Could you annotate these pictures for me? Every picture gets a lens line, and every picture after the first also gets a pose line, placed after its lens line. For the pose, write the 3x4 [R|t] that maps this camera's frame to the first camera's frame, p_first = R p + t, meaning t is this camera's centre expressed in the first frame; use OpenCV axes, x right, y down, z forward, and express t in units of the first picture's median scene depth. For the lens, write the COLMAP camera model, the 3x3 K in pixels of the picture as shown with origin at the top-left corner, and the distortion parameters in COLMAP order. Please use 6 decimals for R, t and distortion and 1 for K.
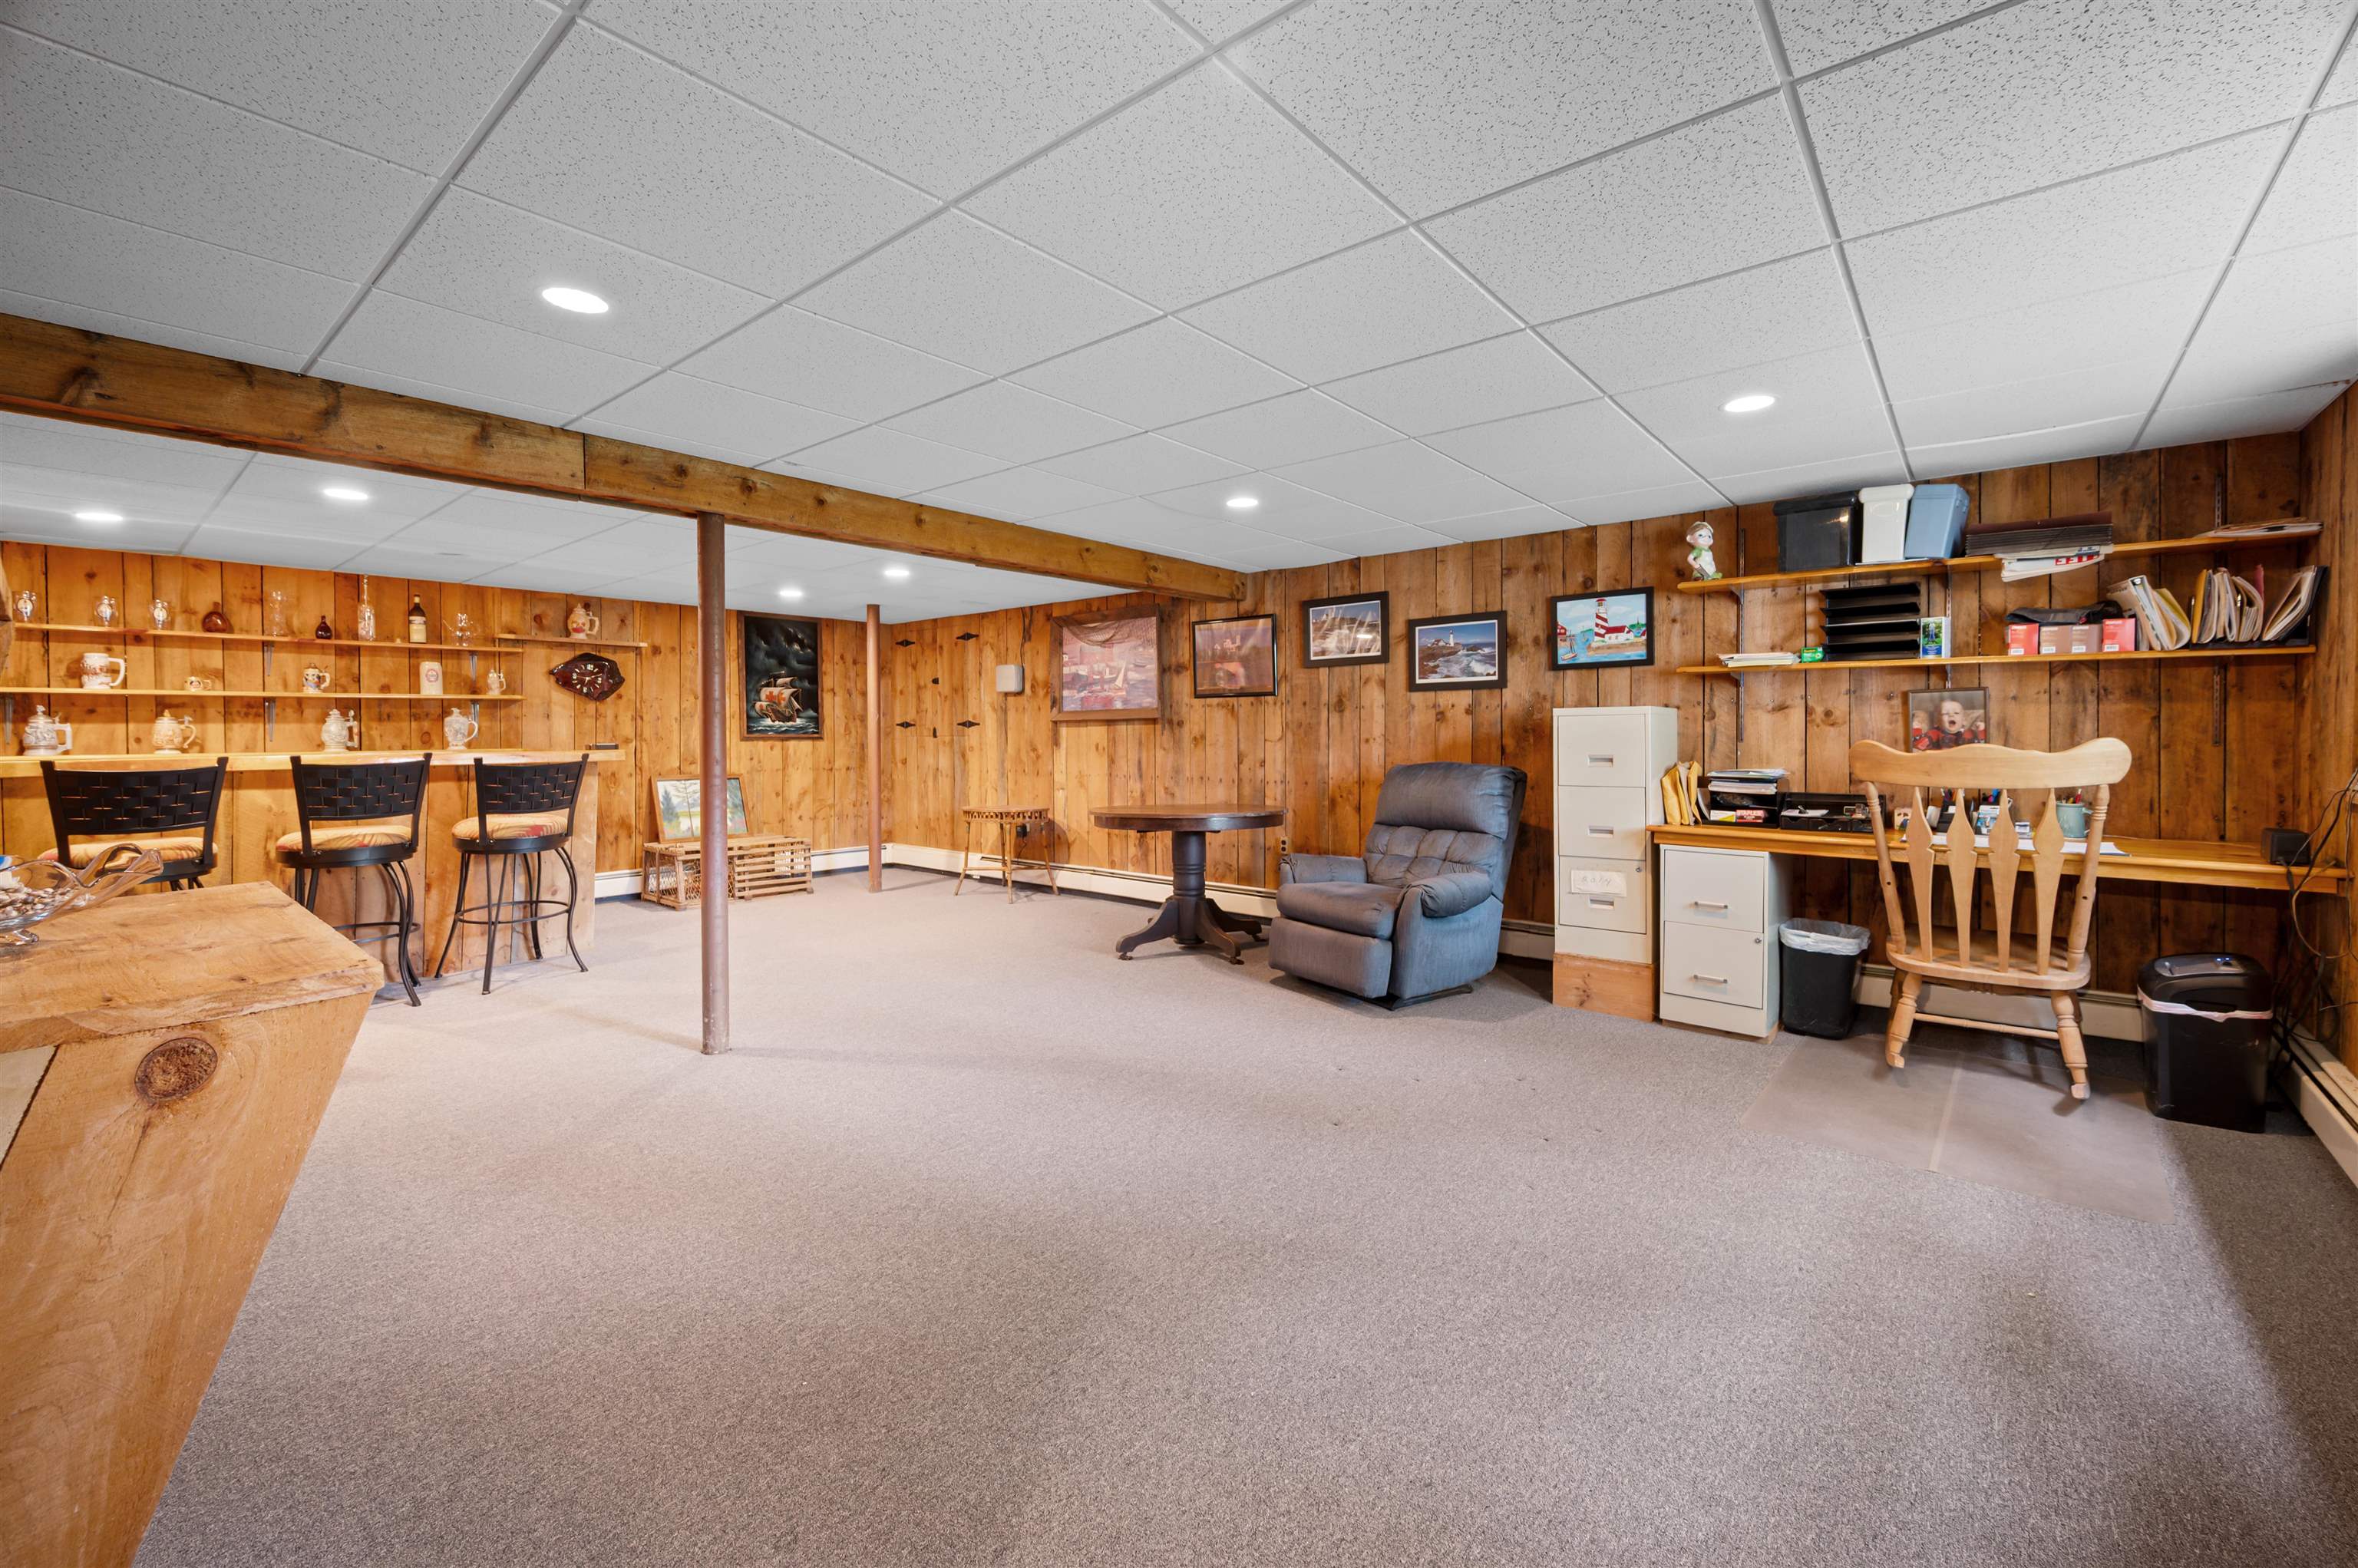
lens RADIAL K [[960.9, 0, 1183.8], [0, 960.9, 757.4], [0, 0, 1]] dist [-0.000265, 0.000056]
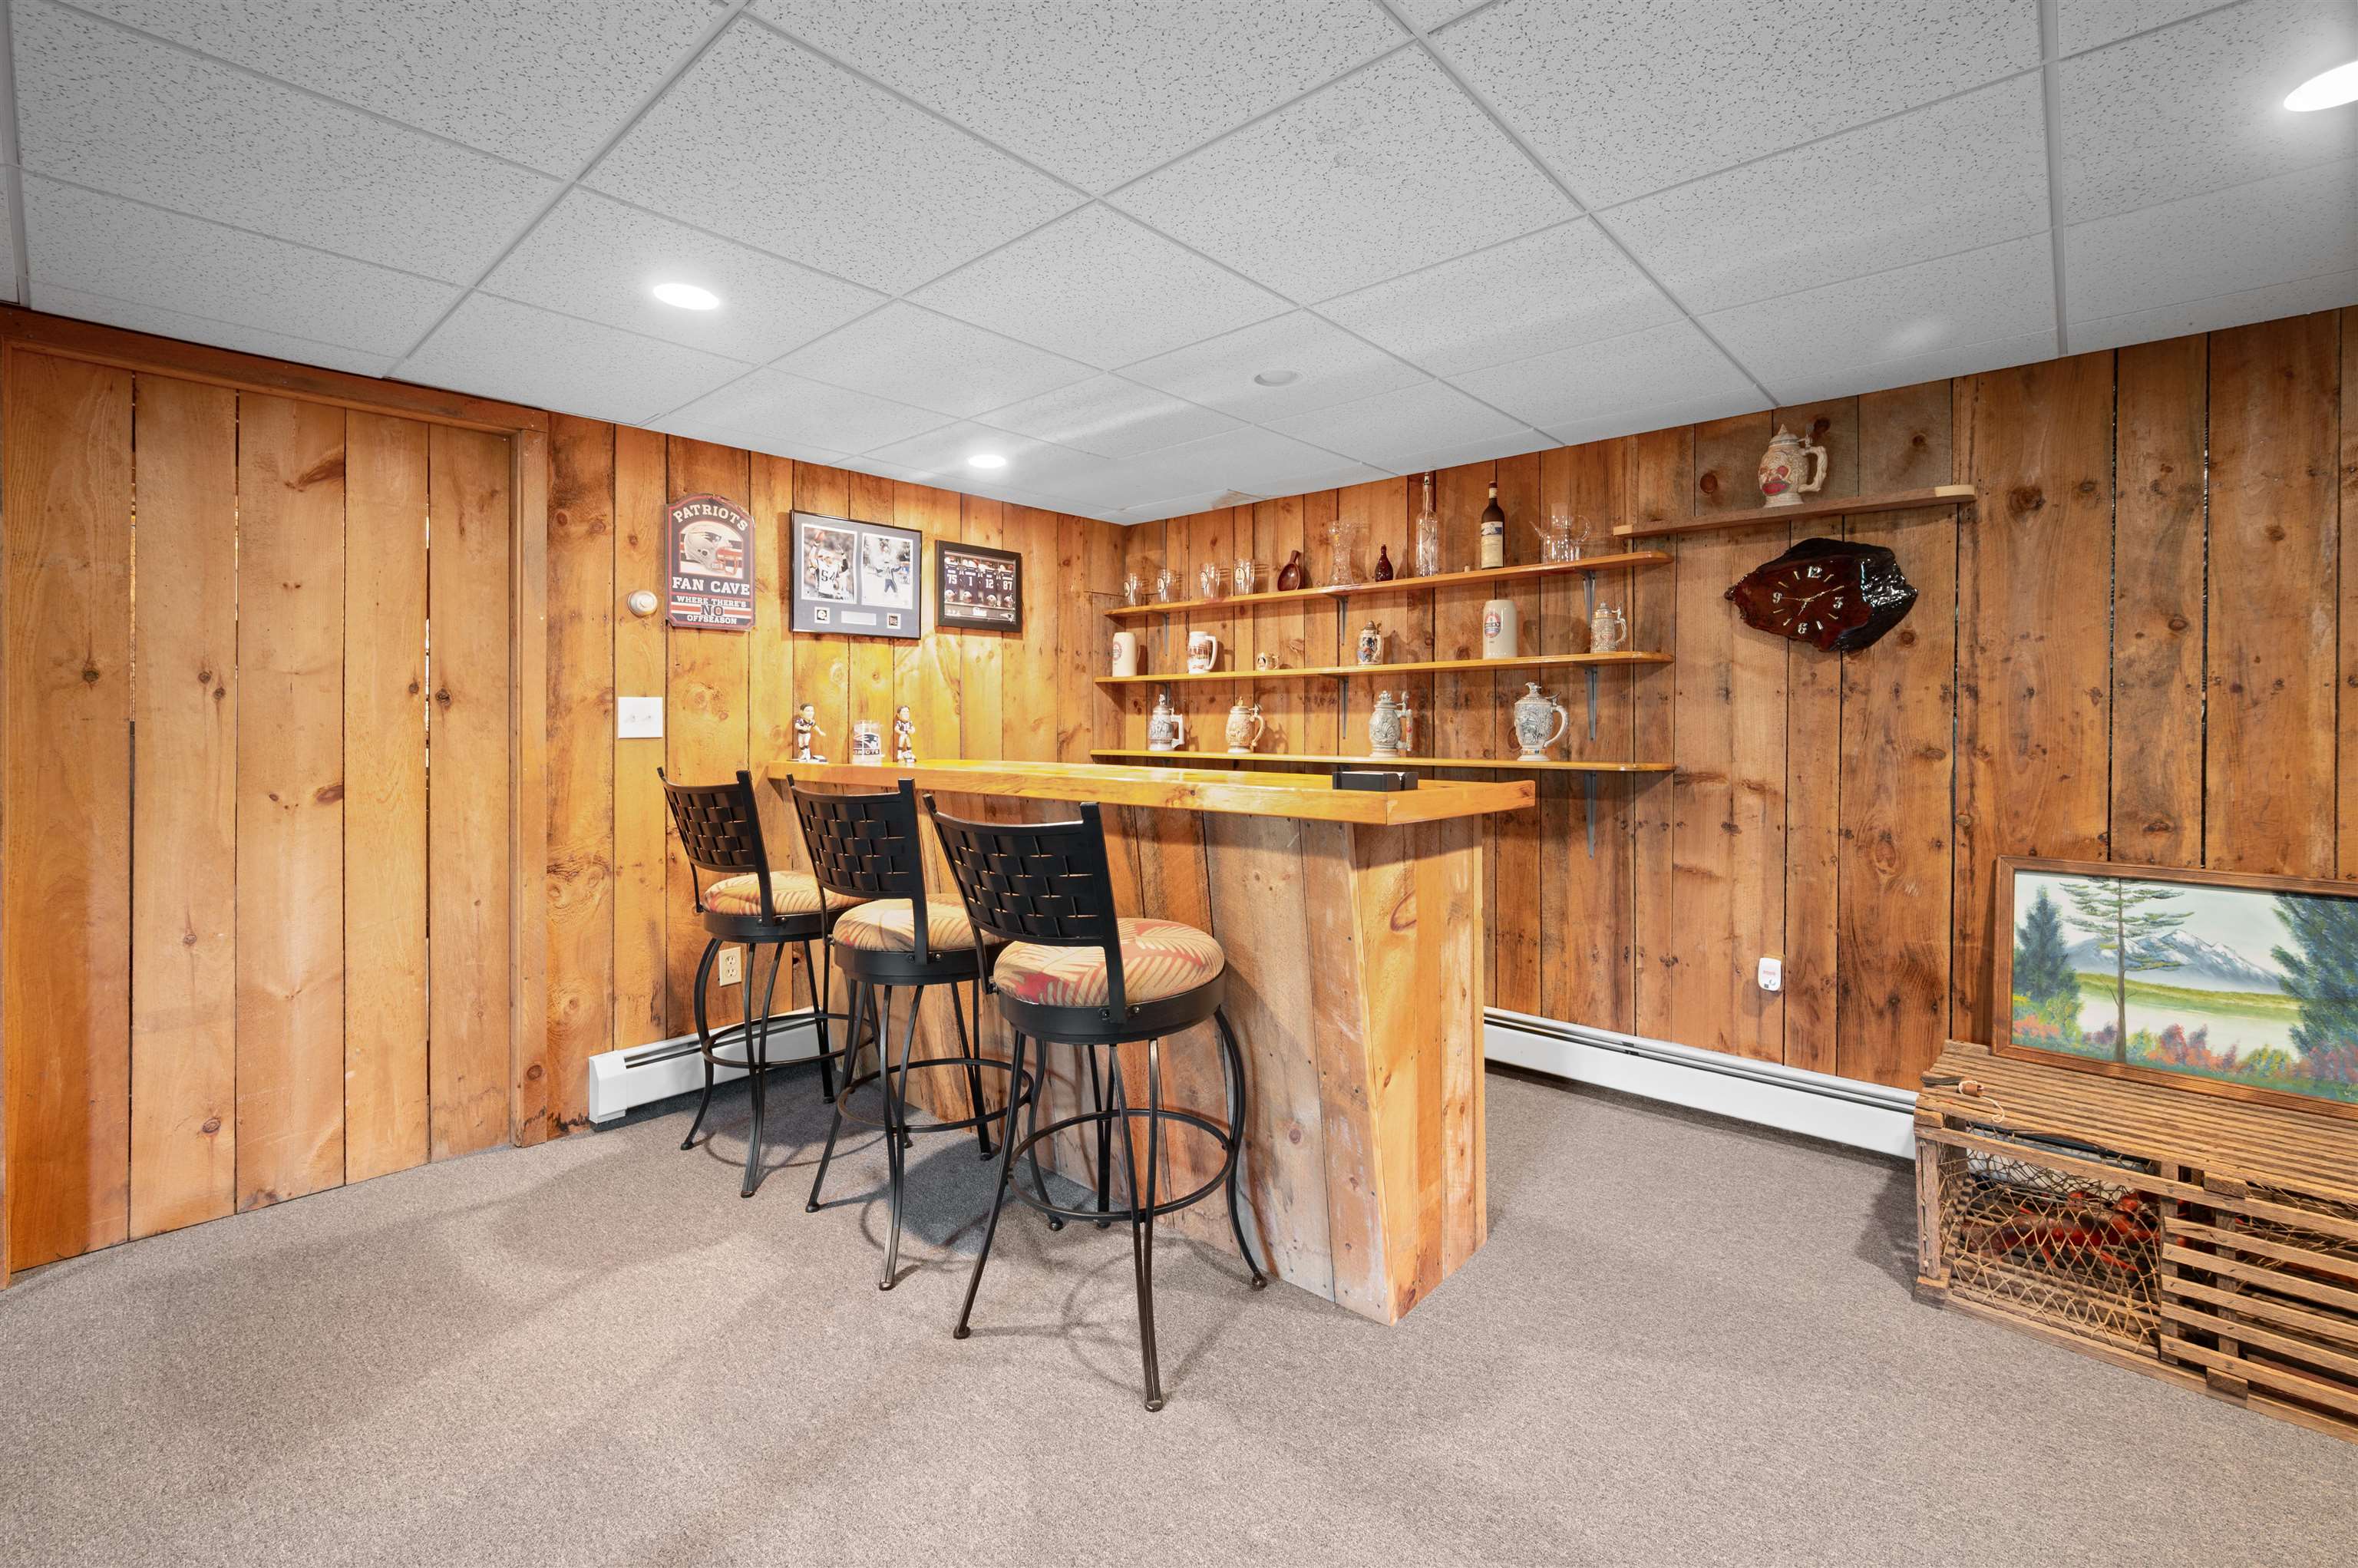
lens RADIAL K [[1011.3, 0, 1179.0], [0, 1011.3, 705.3], [0, 0, 1]] dist [-0.001119, -0.000071]
pose [[-0.035463, 0.002287, -0.999368, -0.182631], [-0.017405, 0.999844, 0.002906, -0.034722], [0.999219, 0.017497, -0.035418, 0.770847]]
